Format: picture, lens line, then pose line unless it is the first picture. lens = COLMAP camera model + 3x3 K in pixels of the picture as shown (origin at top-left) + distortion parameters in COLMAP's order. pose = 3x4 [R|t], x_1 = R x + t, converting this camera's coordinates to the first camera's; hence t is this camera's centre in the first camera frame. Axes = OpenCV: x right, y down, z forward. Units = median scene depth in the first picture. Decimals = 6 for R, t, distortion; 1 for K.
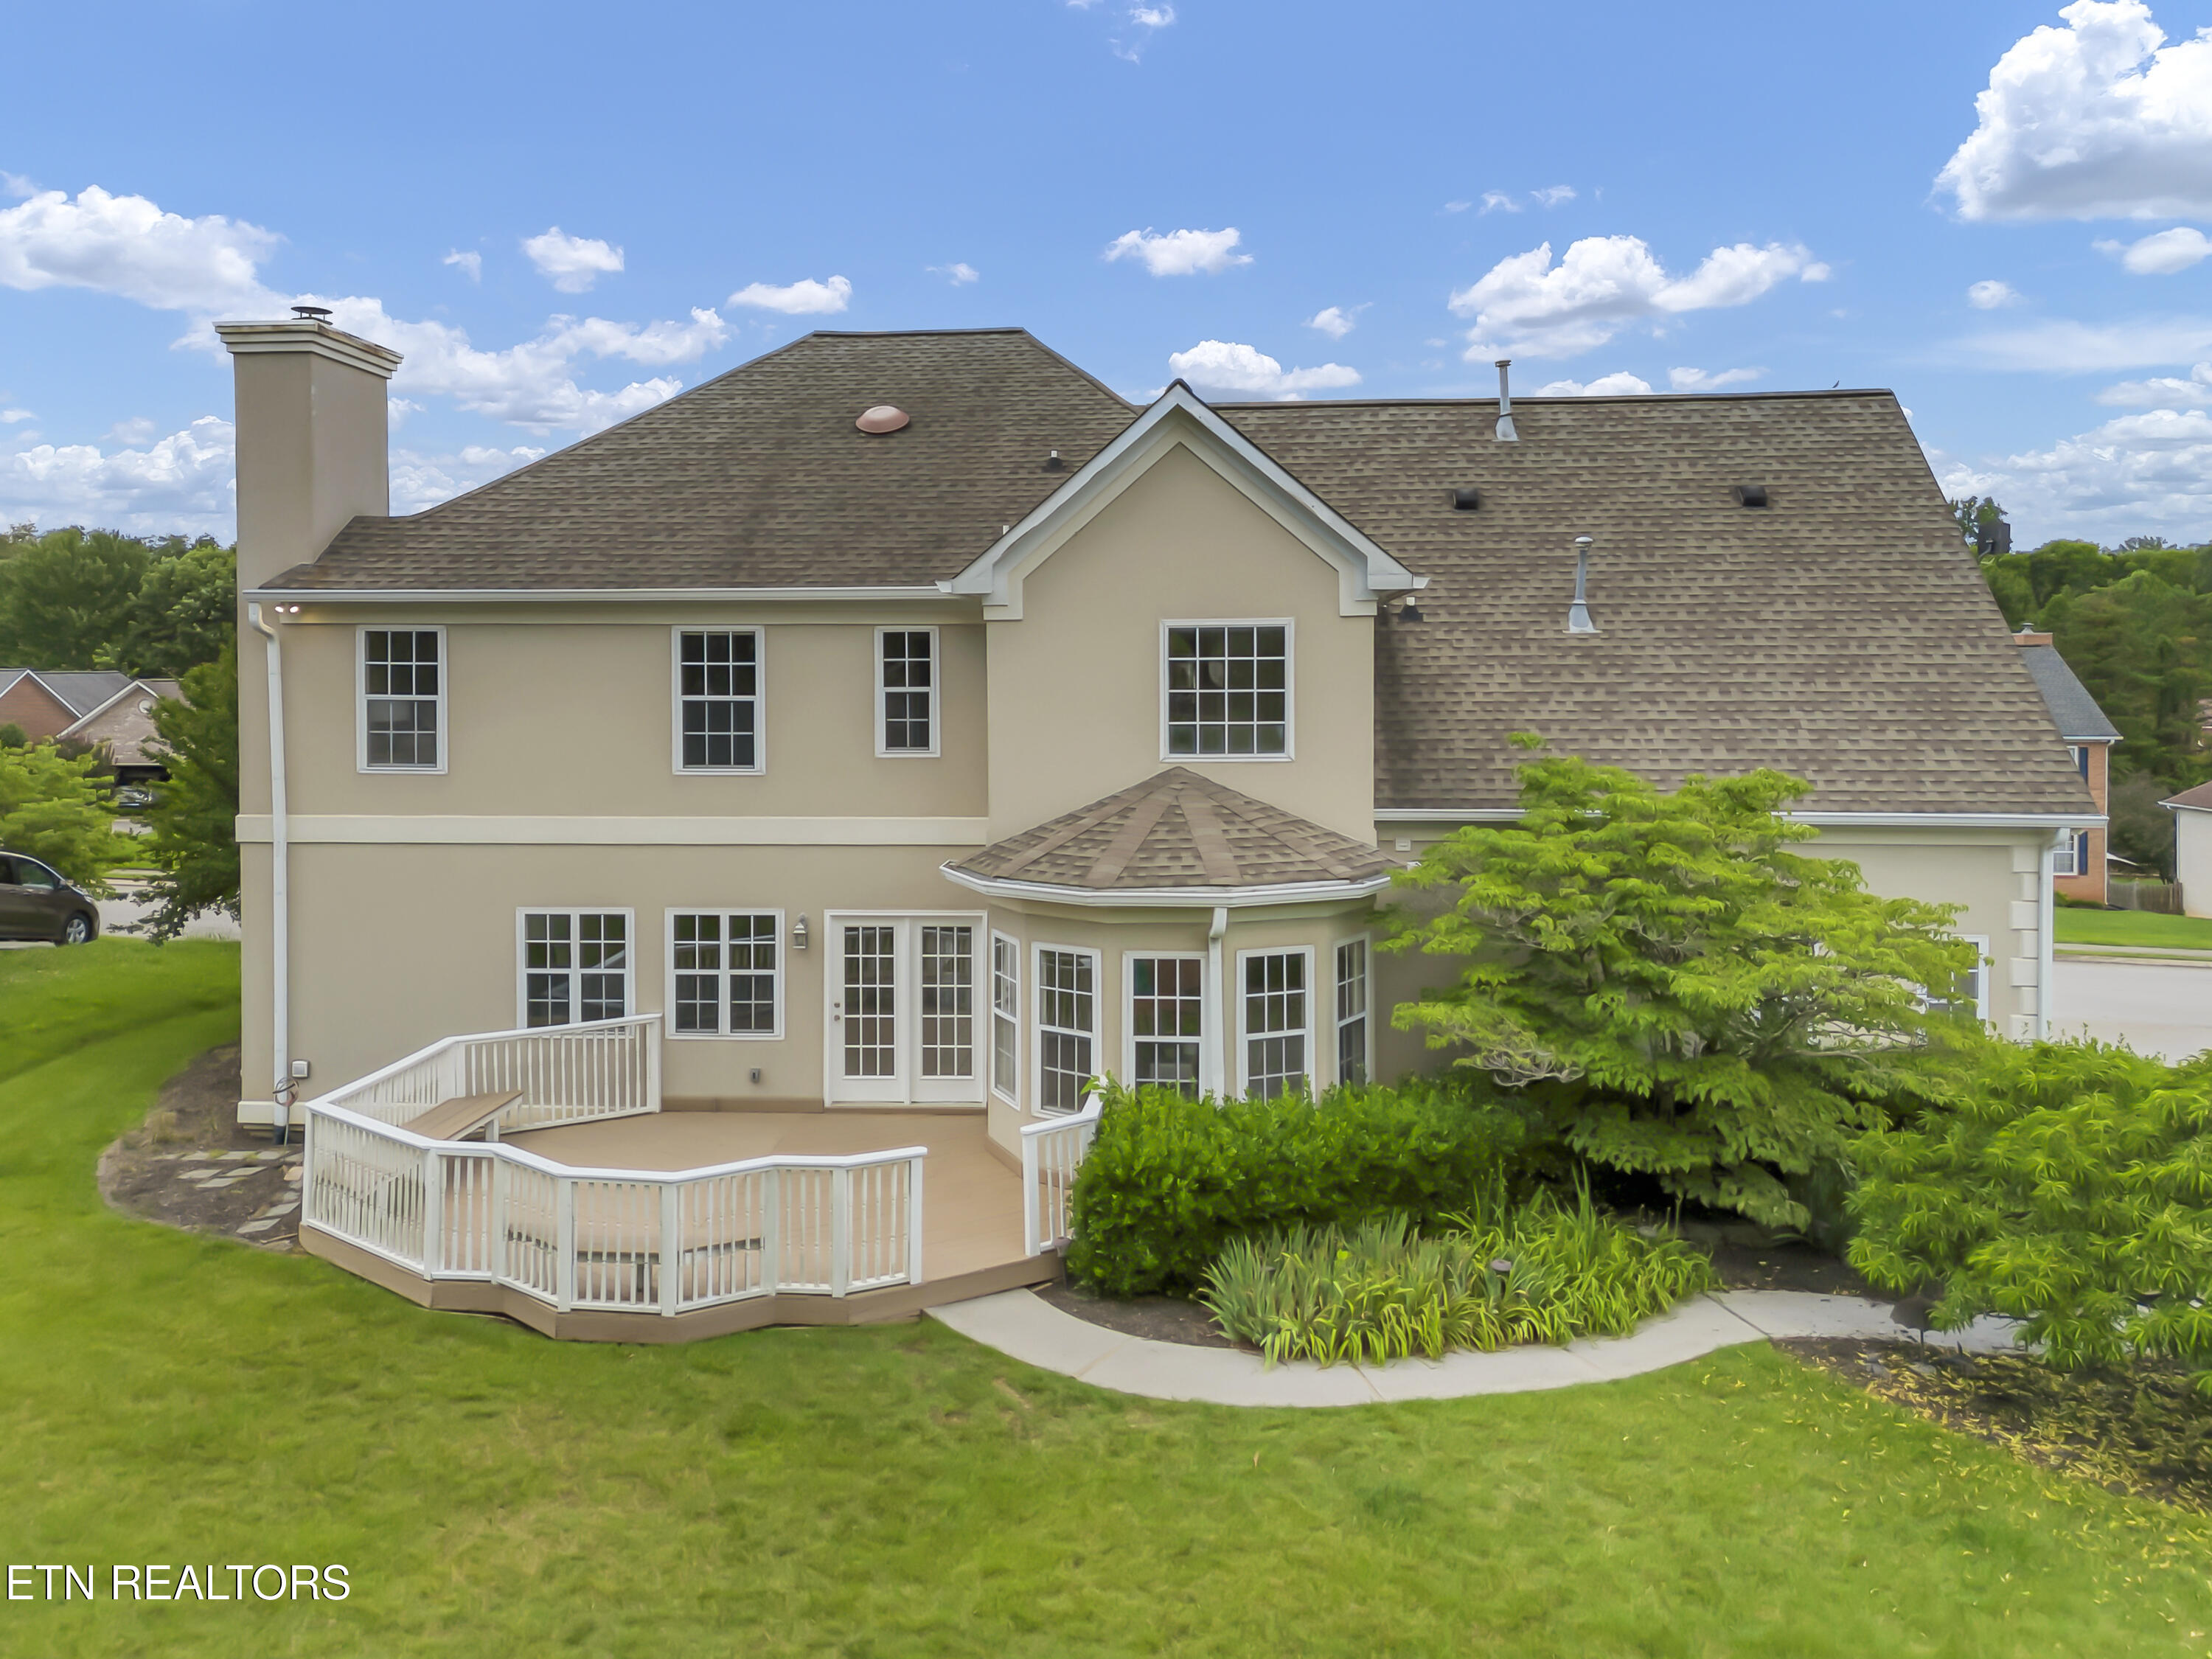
lens RADIAL K [[1598.8, 0, 1114.9], [0, 1598.8, 679.1], [0, 0, 1]] dist [0.004521, 0.000453]
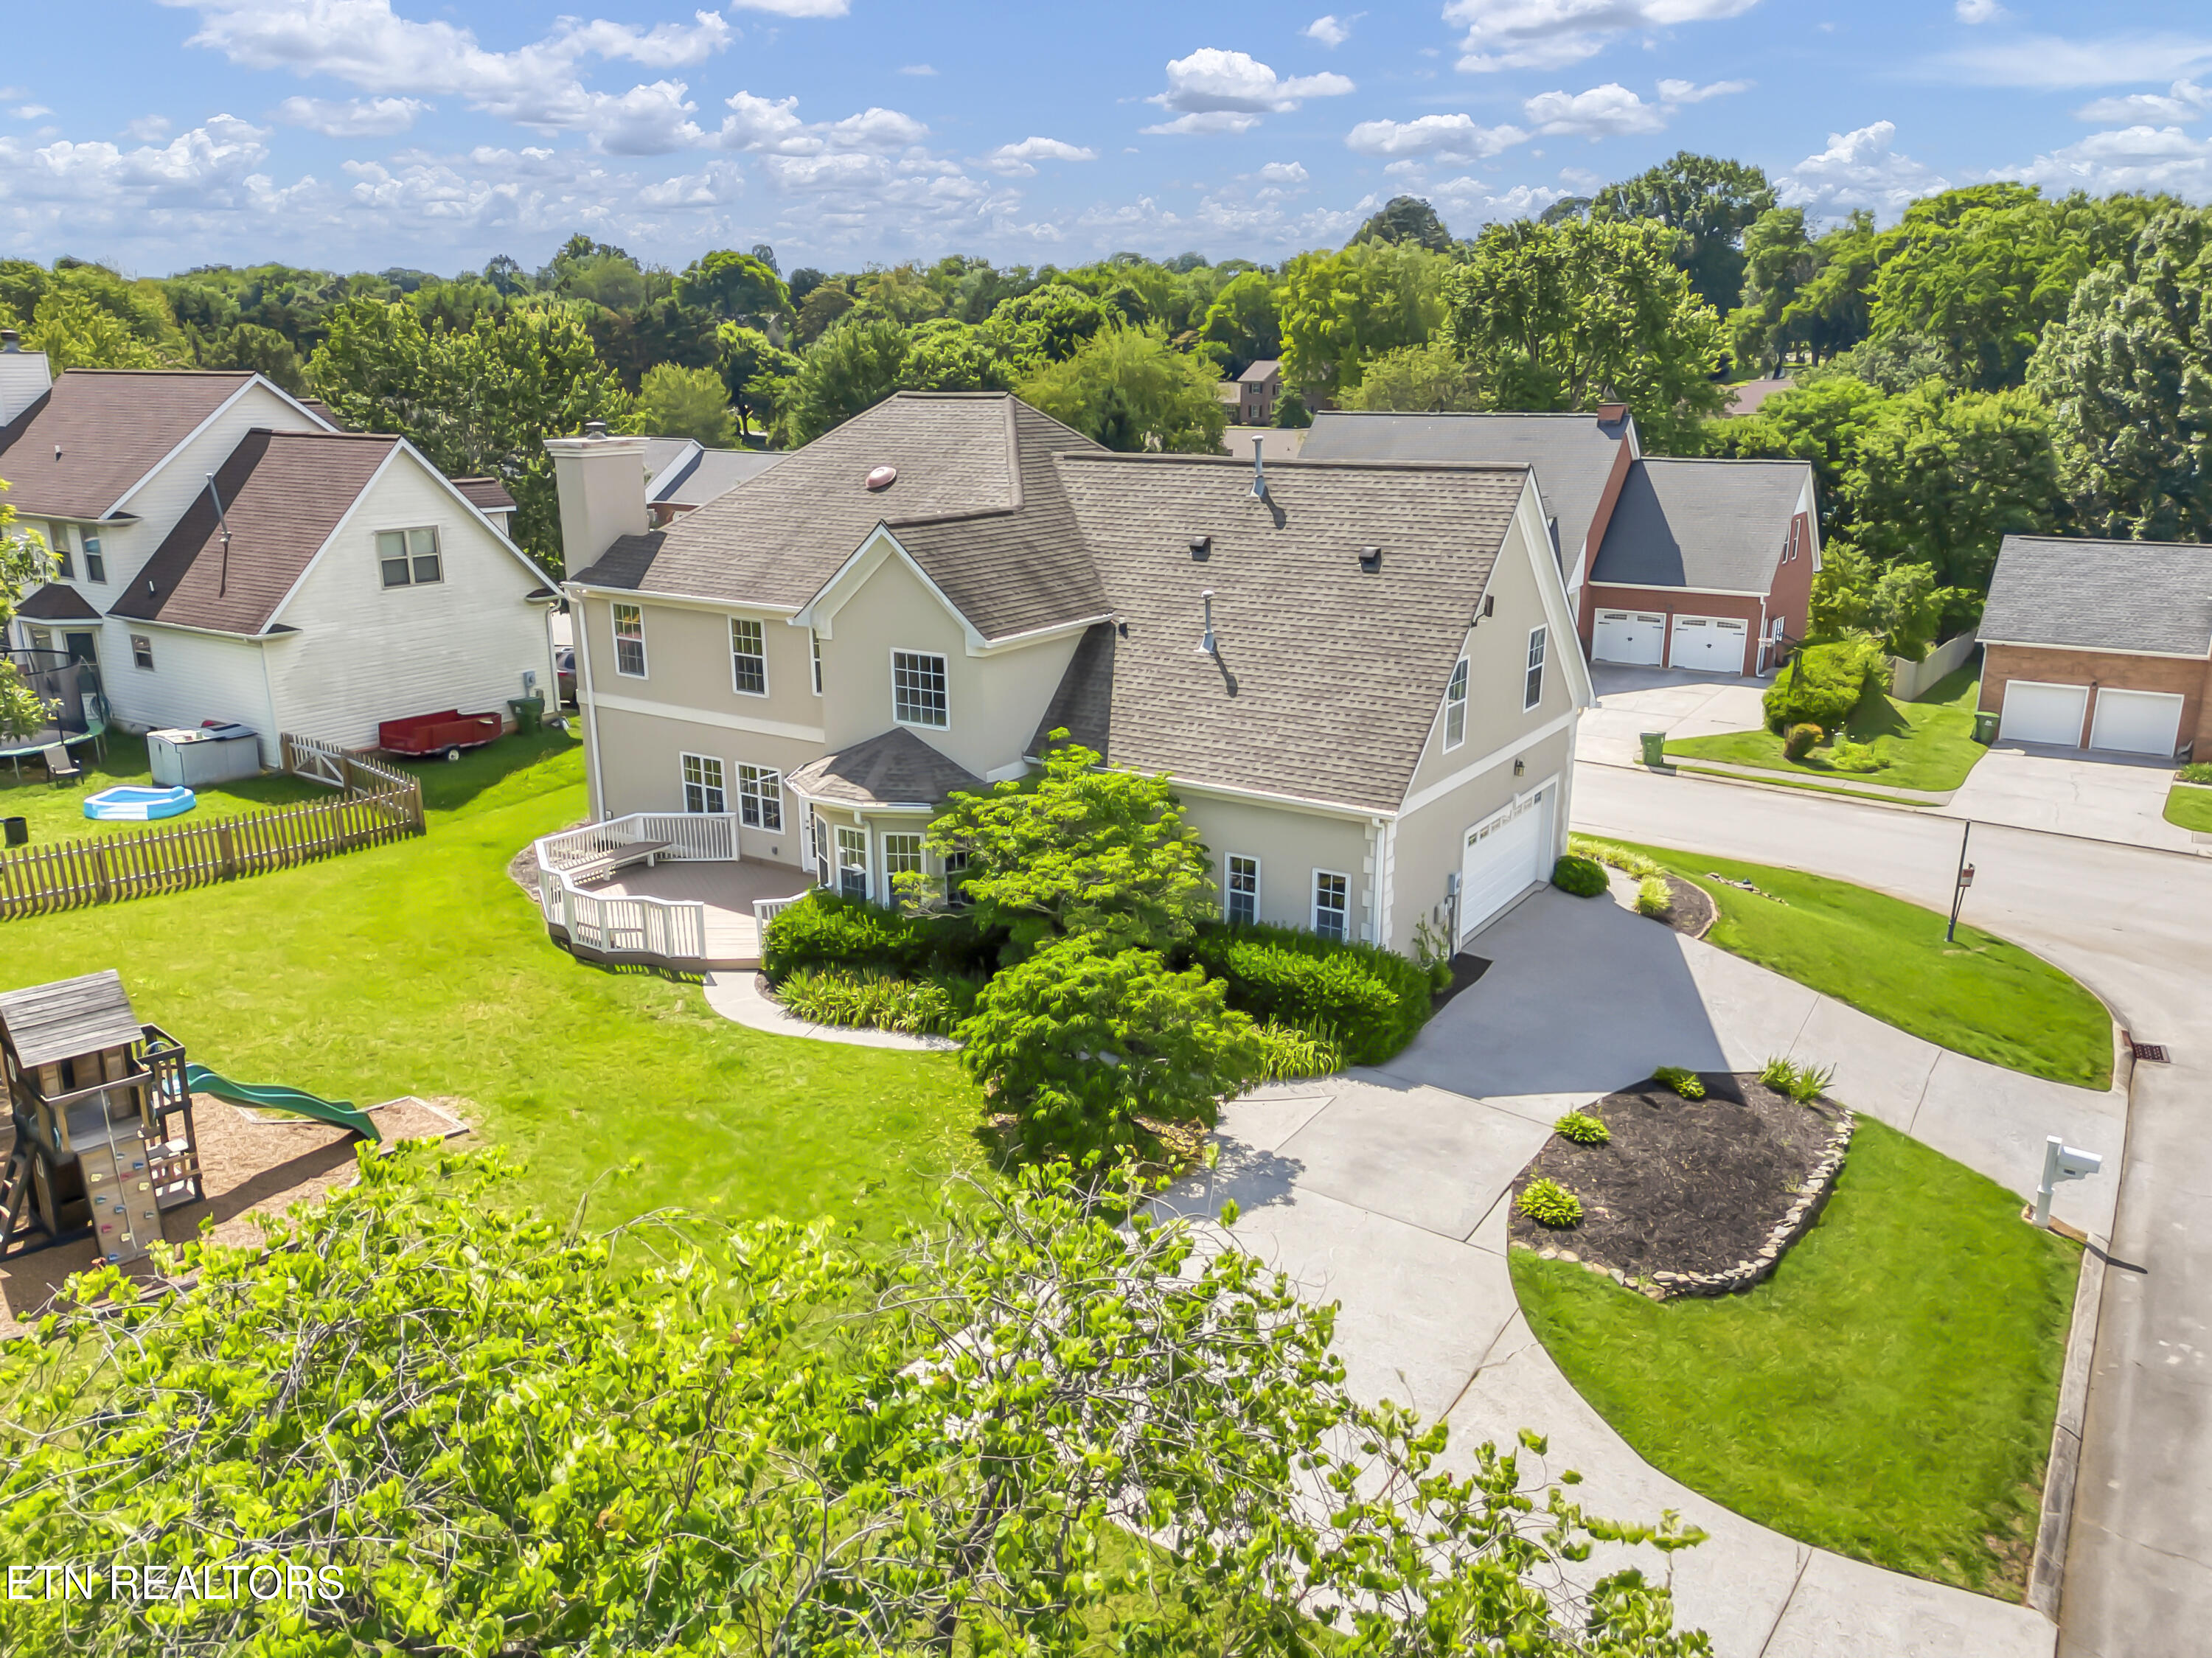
lens RADIAL K [[1662.0, 0, 1106.0], [0, 1662.0, 829.0], [0, 0, 1]] dist [0.060163, -0.000702]
pose [[0.873329, 0.135591, -0.467881, 1.056592], [-0.008494, 0.964574, 0.263677, -0.309702], [0.487058, -0.226303, 0.843541, -0.488797]]
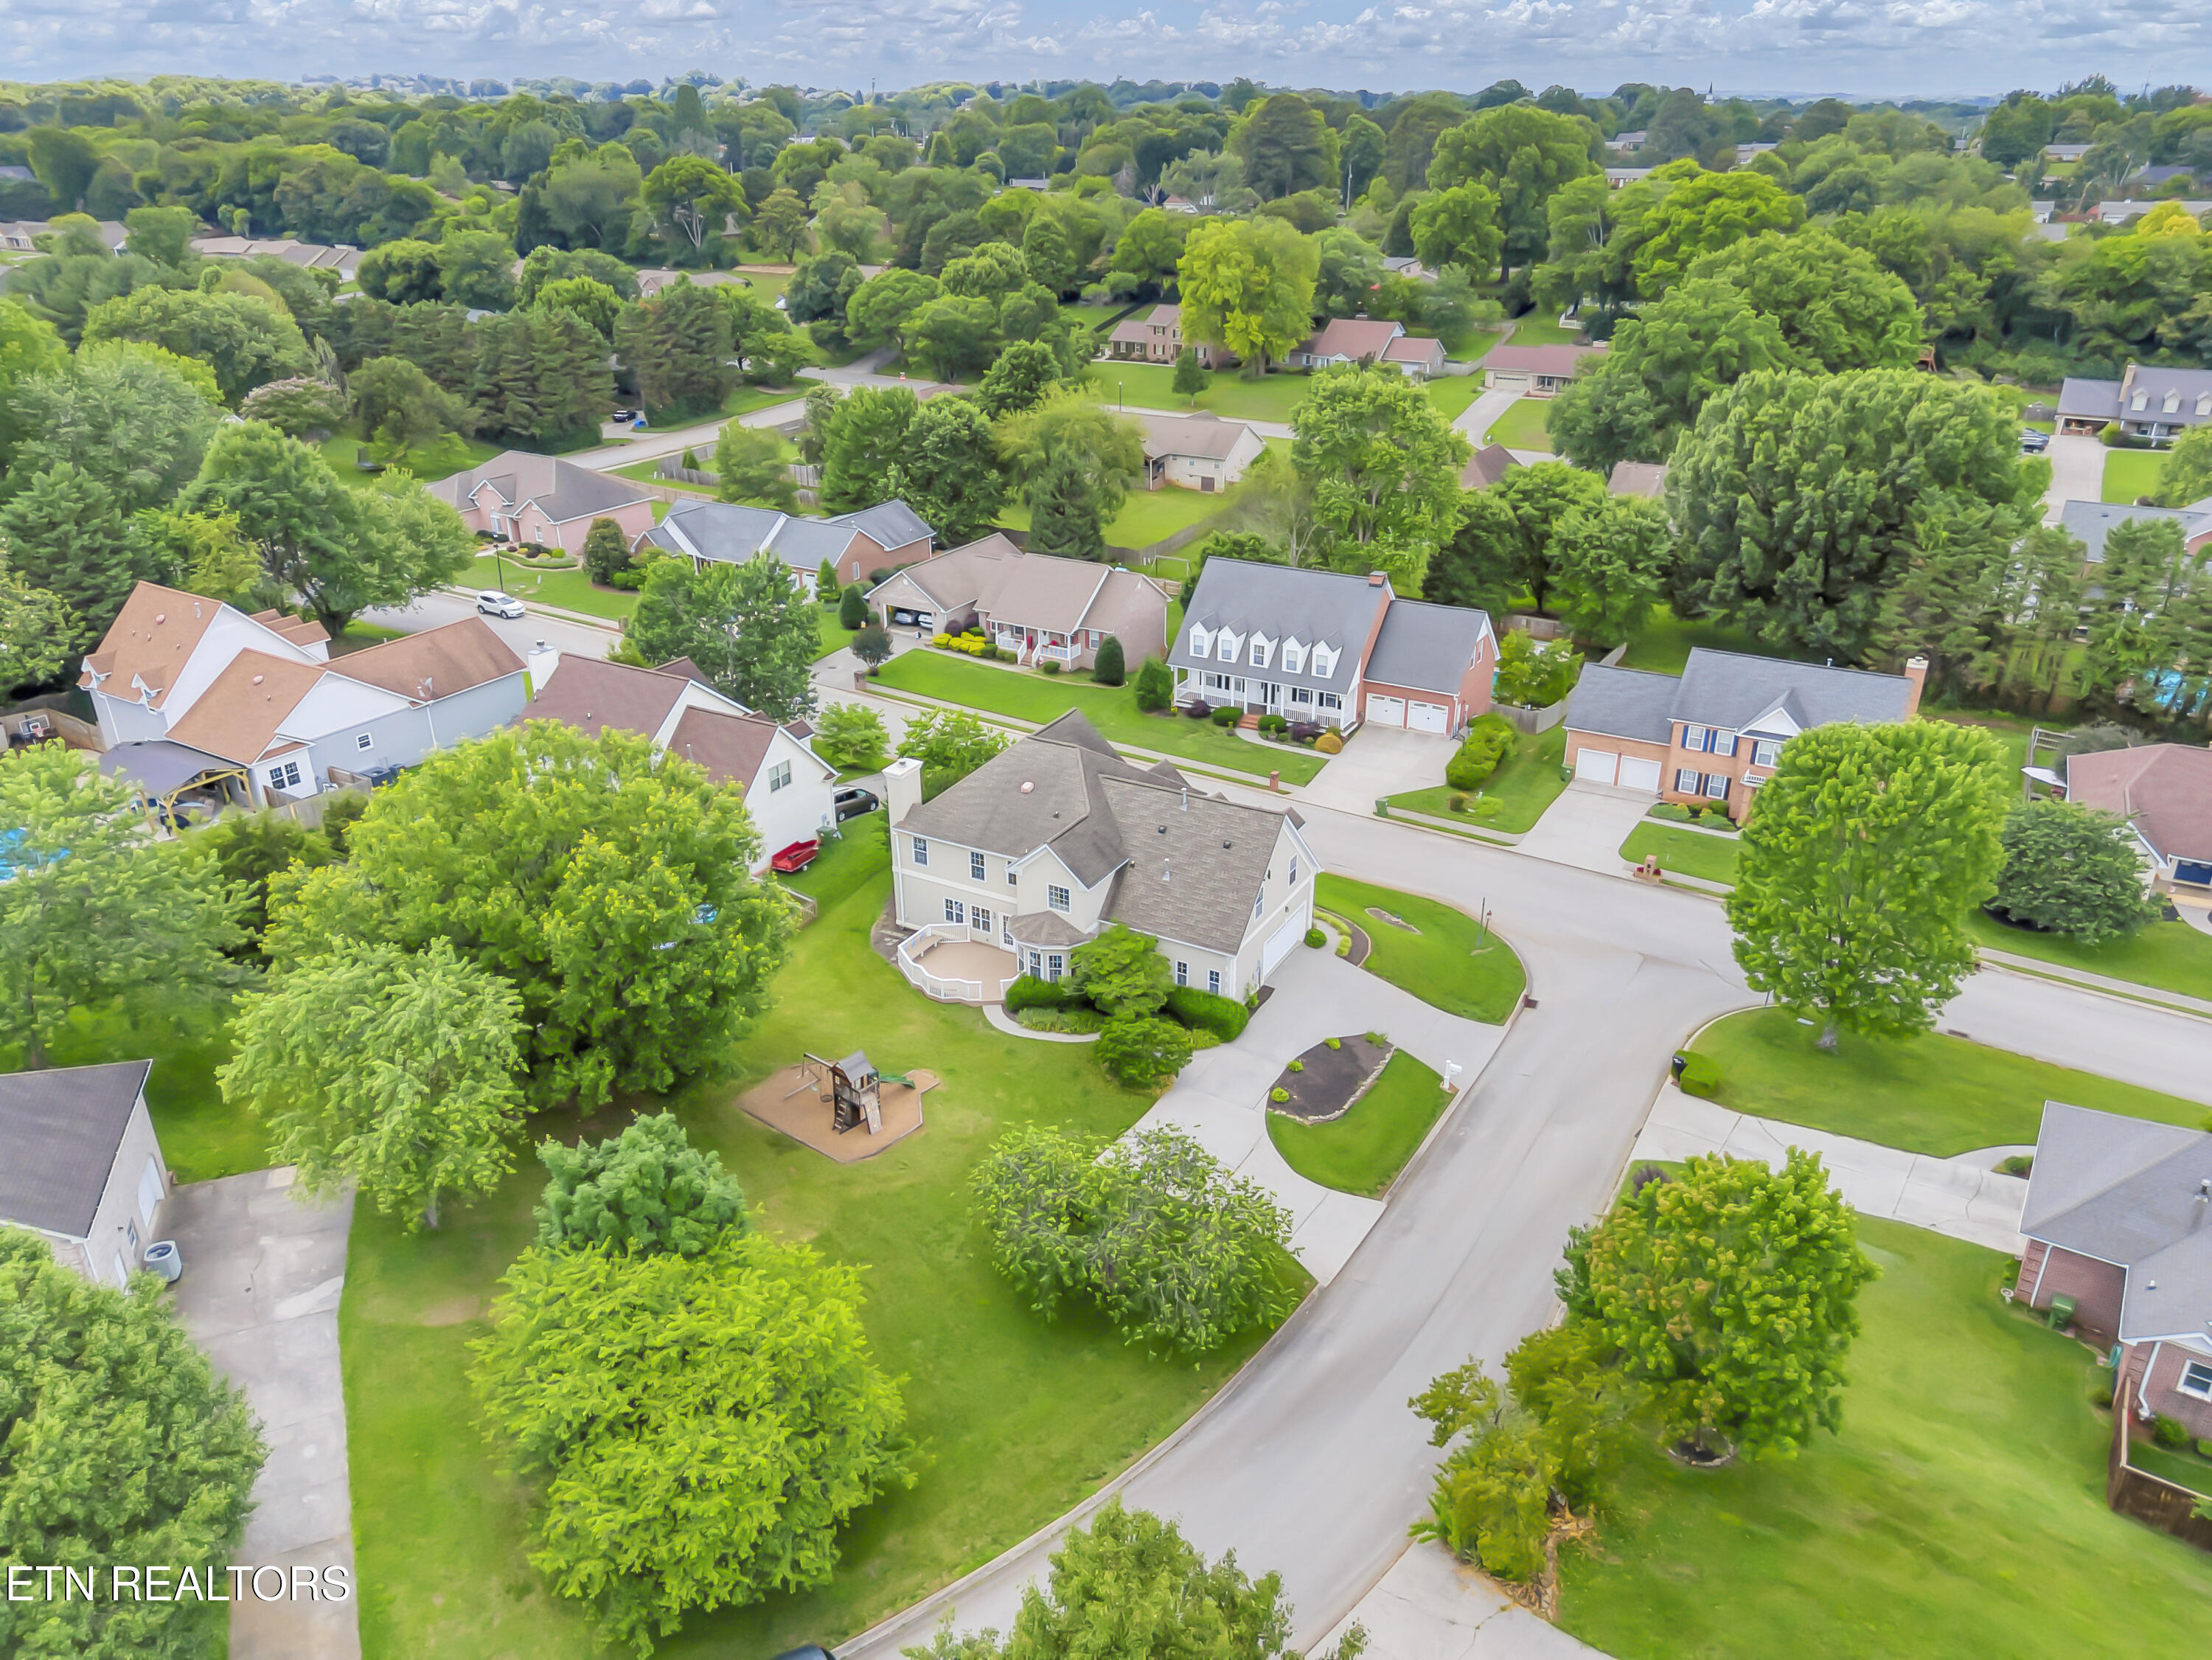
lens RADIAL K [[1506.0, 0, 1106.0], [0, 1506.0, 830.0], [0, 0, 1]] dist [0.059574, -0.000761]
pose [[0.900662, 0.178508, -0.396159, 1.776855], [-0.006187, 0.916893, 0.399085, -1.809401], [0.434476, -0.356990, 0.826915, -2.378735]]
